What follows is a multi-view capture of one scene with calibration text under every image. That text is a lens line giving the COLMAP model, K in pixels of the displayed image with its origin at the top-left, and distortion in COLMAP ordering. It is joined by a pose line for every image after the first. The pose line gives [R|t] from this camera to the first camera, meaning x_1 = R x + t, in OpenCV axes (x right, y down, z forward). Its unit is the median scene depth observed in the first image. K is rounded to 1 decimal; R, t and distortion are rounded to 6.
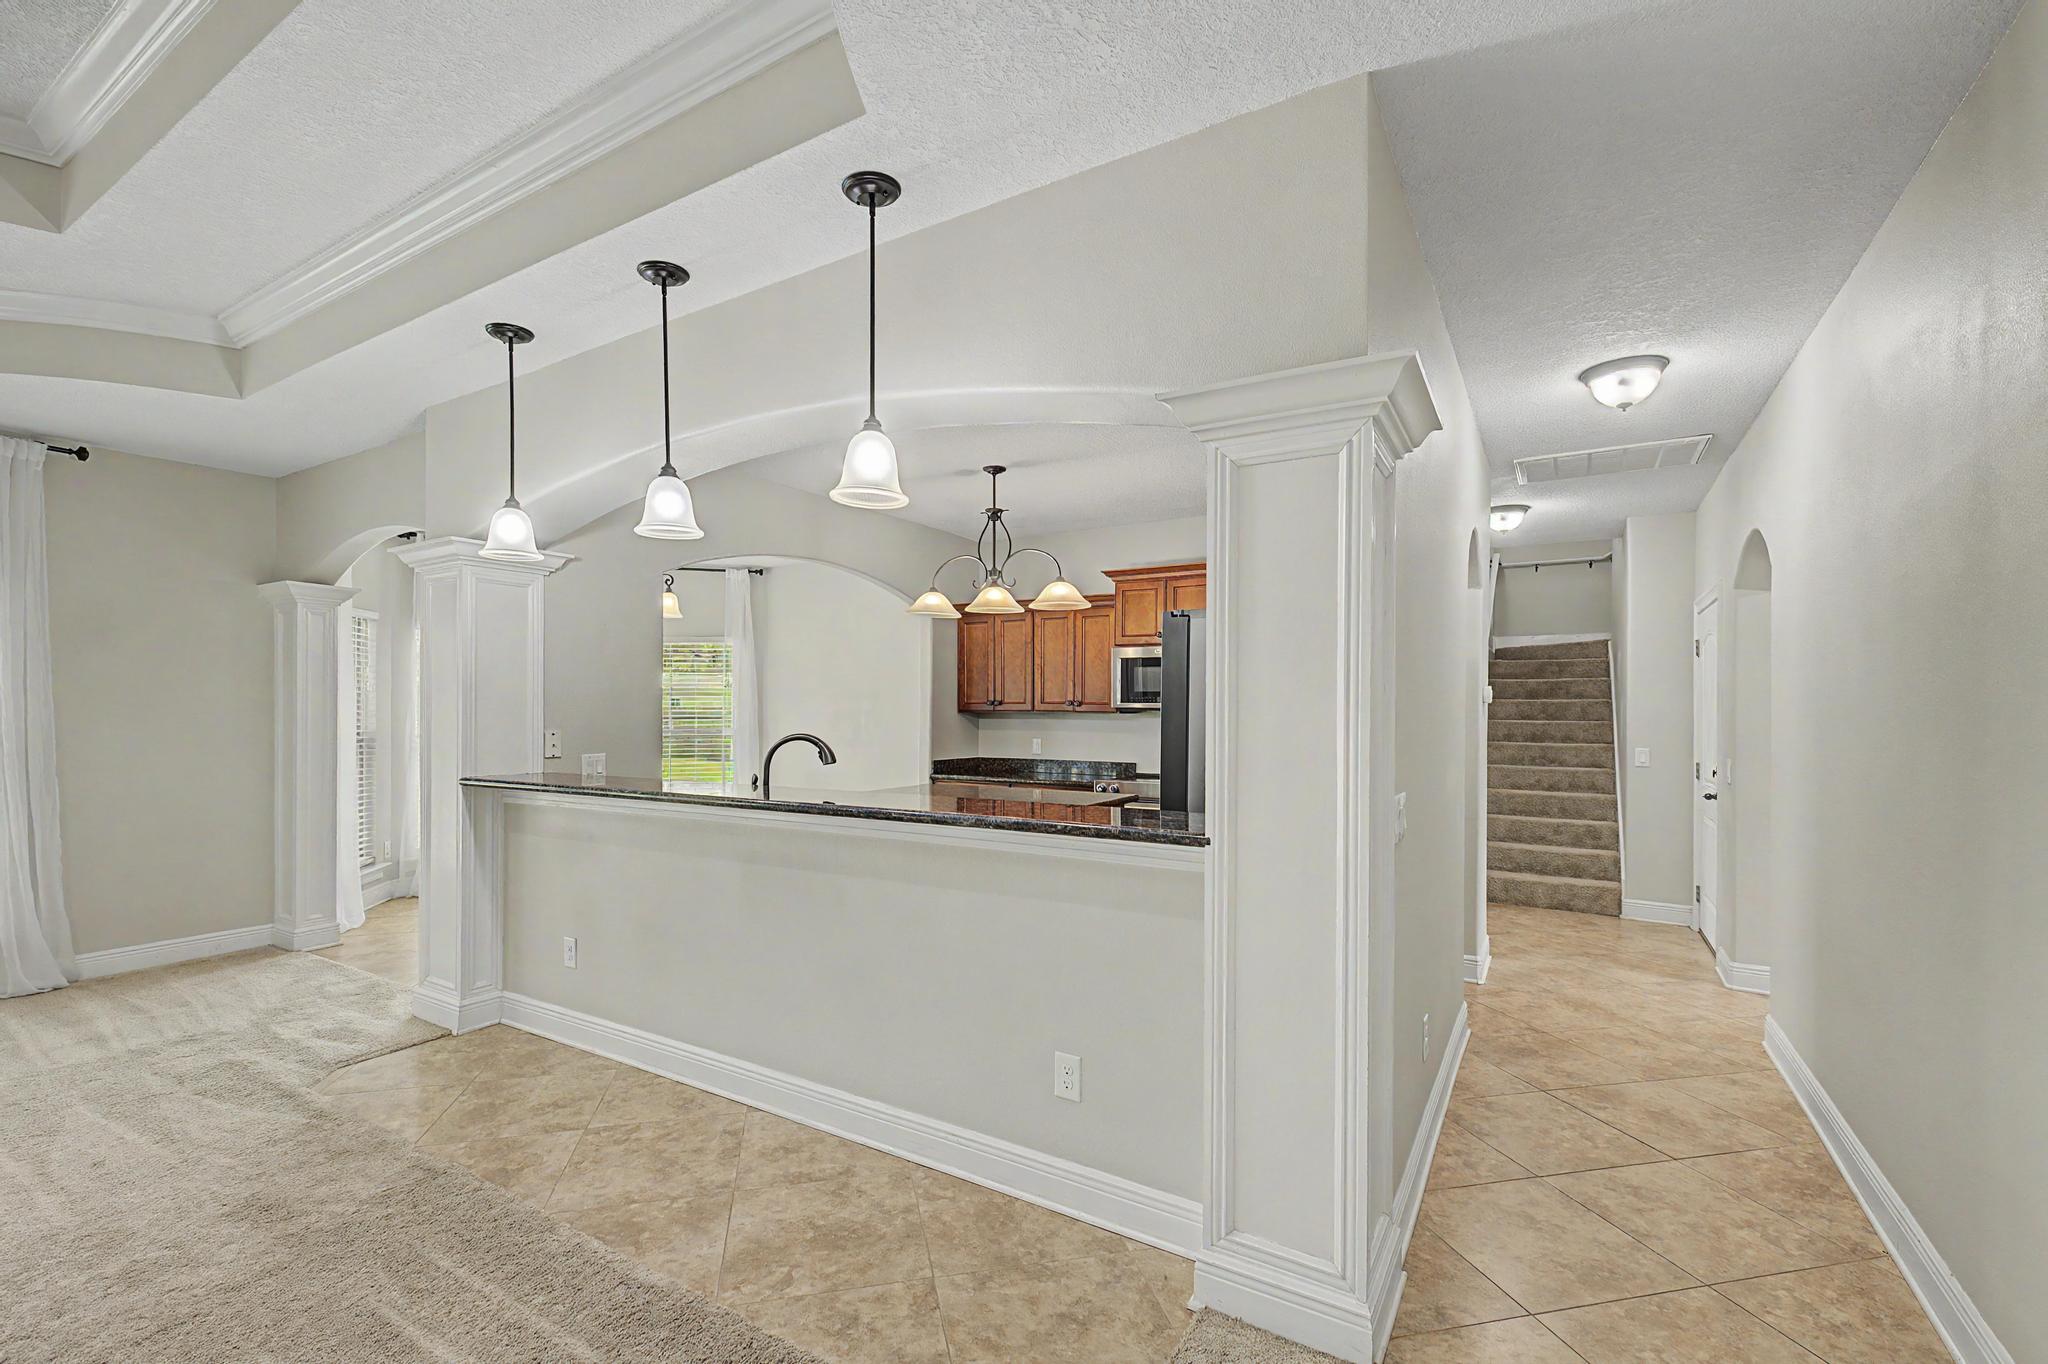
lens RADIAL K [[872.1, 0, 1017.5], [0, 872.1, 698.1], [0, 0, 1]] dist [-0.000996, -0.000273]
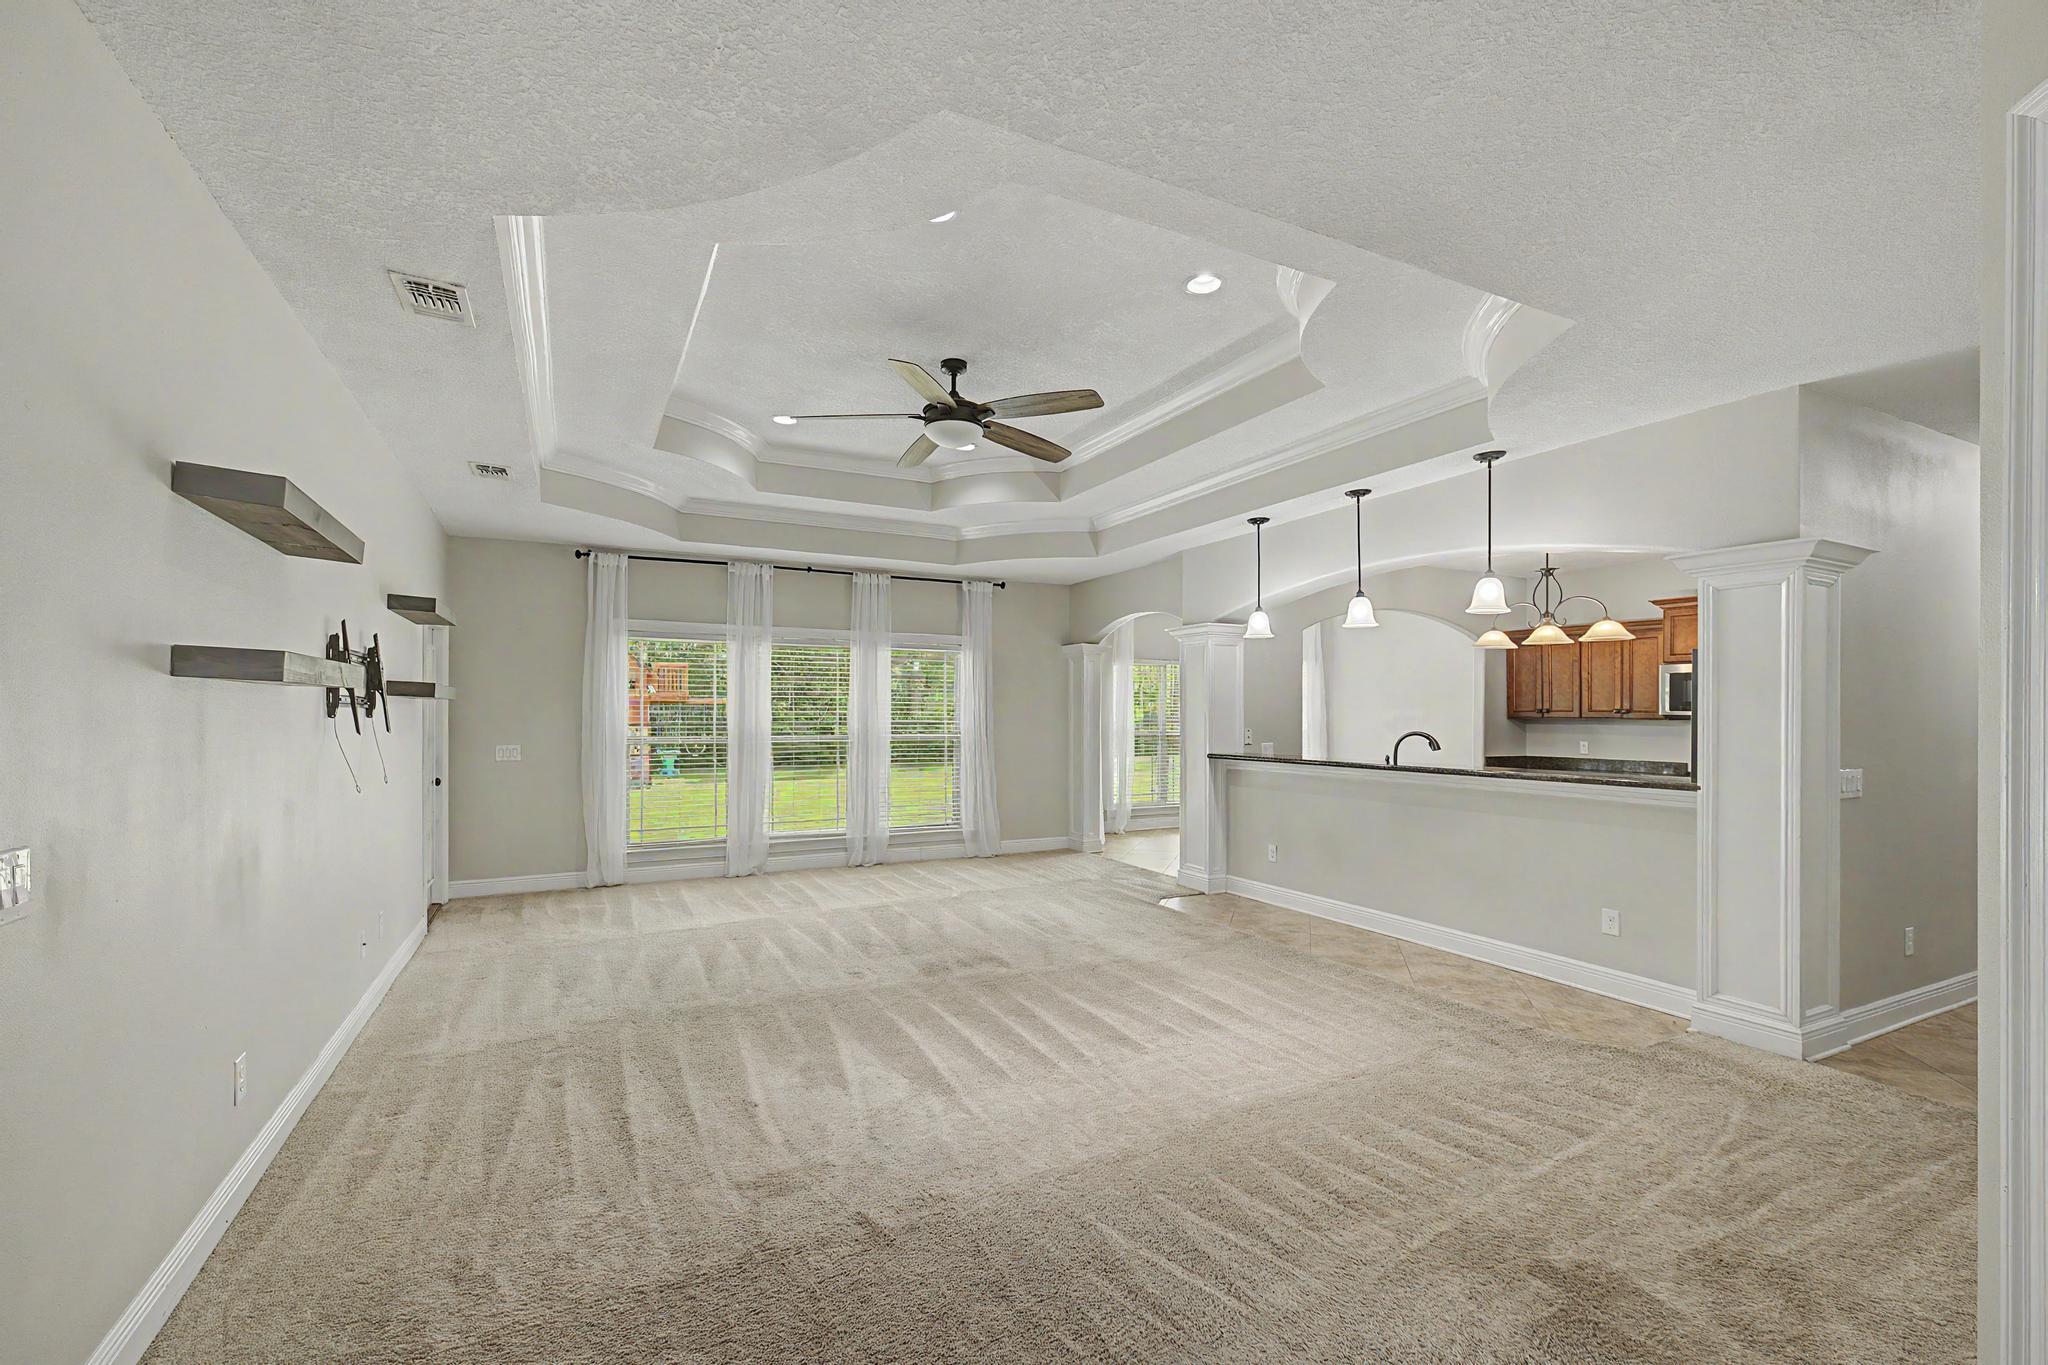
lens RADIAL K [[872.1, 0, 1006.4], [0, 872.1, 703.9], [0, 0, 1]] dist [-0.000996, -0.000273]
pose [[0.848310, -0.004871, -0.529477, -0.022937], [0.005457, 0.999985, -0.000457, -0.010827], [0.529471, -0.002501, 0.848324, -0.582770]]
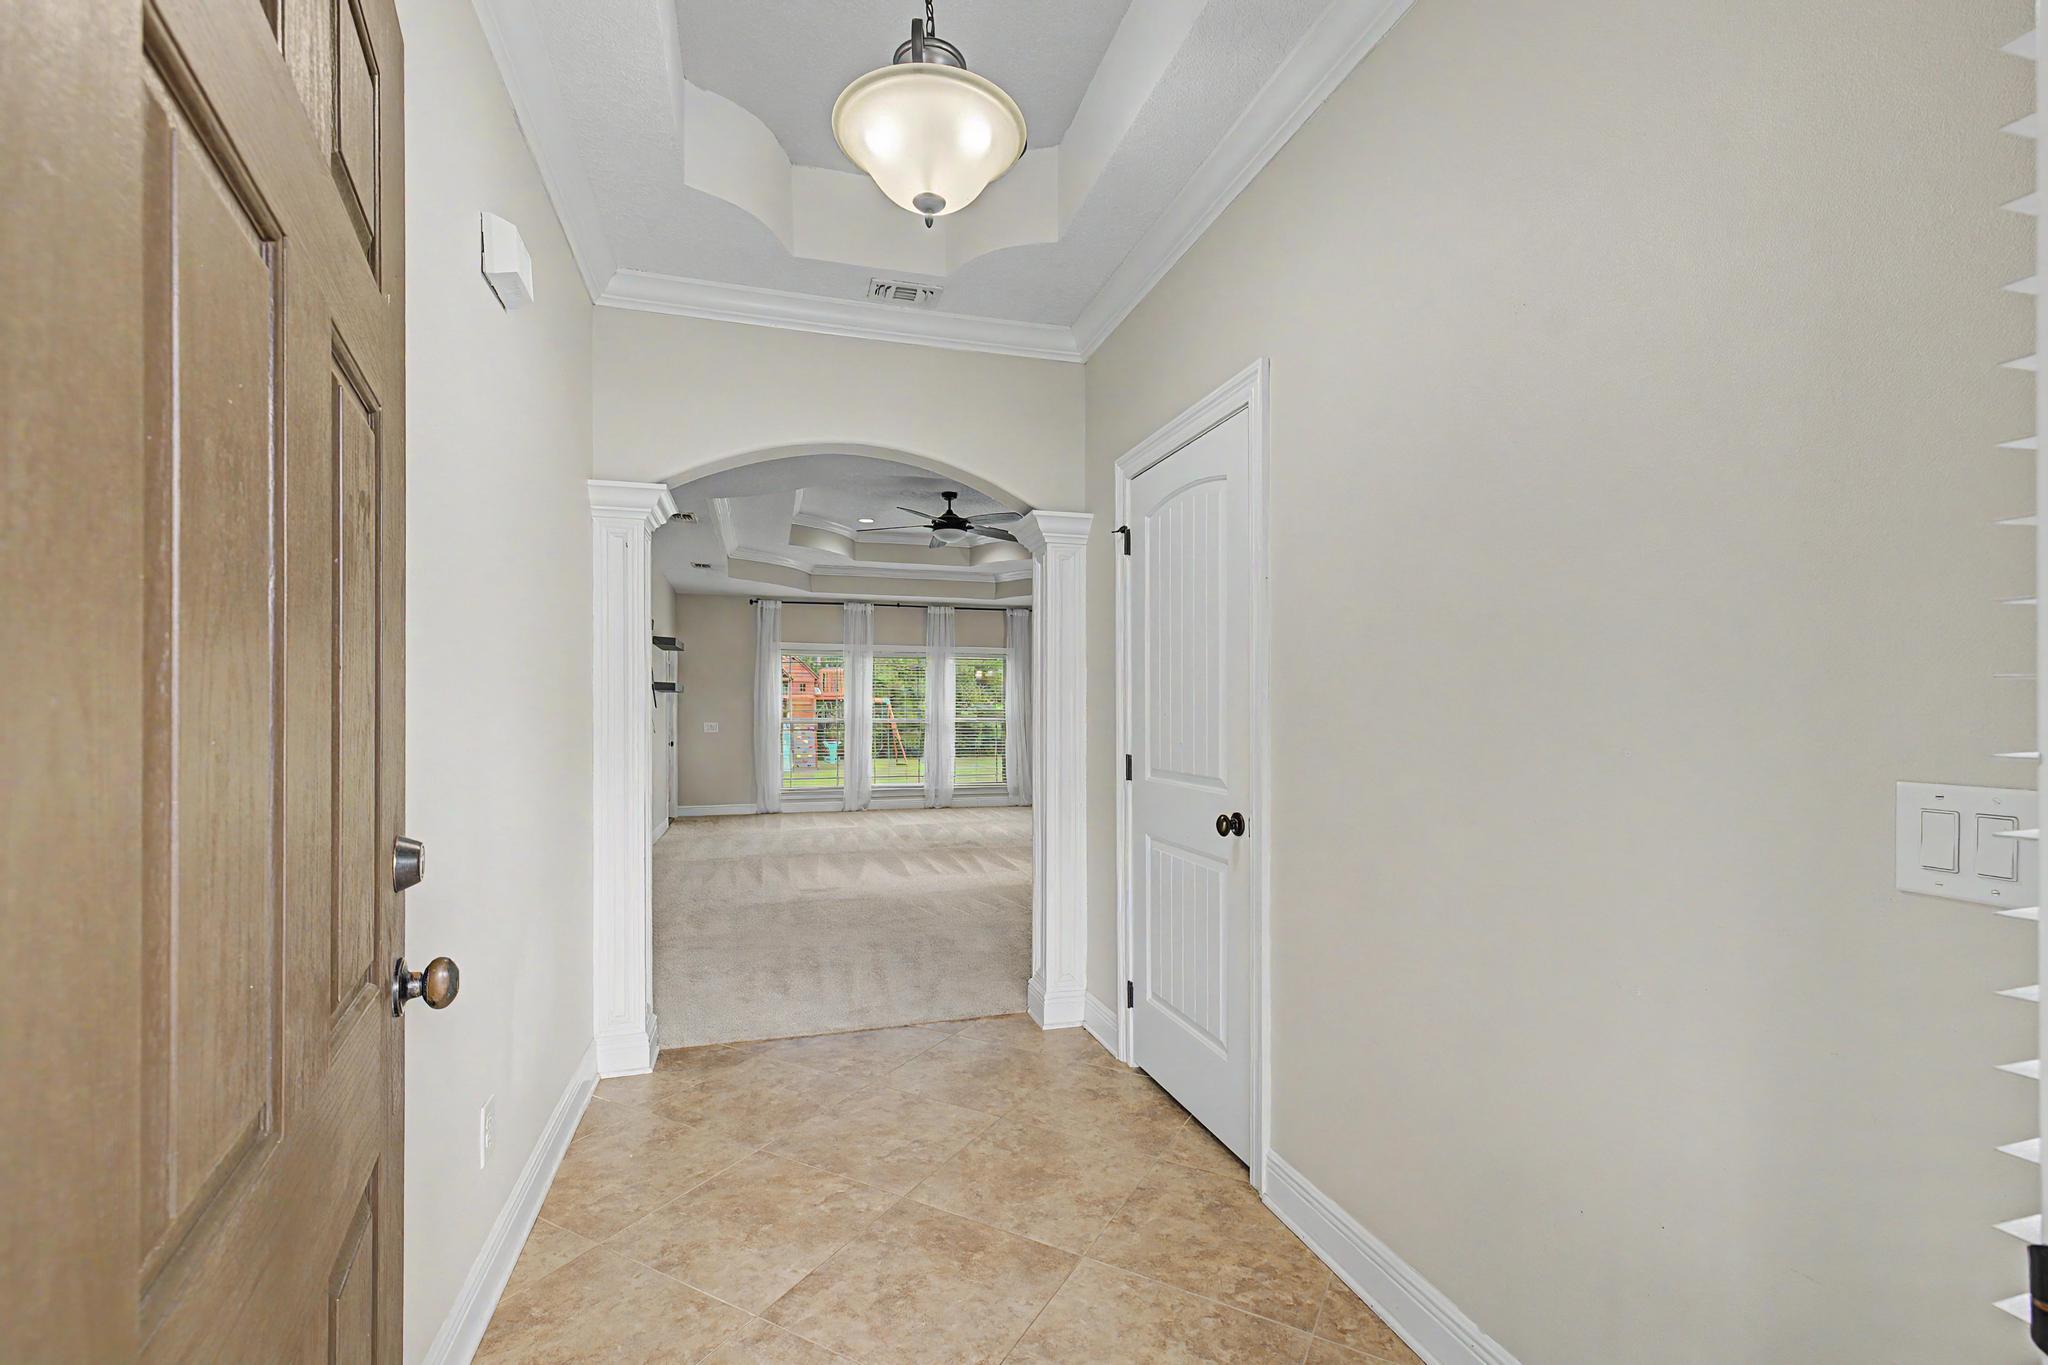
lens RADIAL K [[872.1, 0, 1002.1], [0, 872.1, 712.0], [0, 0, 1]] dist [-0.000996, -0.000273]
pose [[0.732520, -0.003598, -0.680736, 0.649021], [0.010581, 0.999925, 0.006101, 0.016688], [0.680663, -0.011672, 0.732504, -0.961019]]
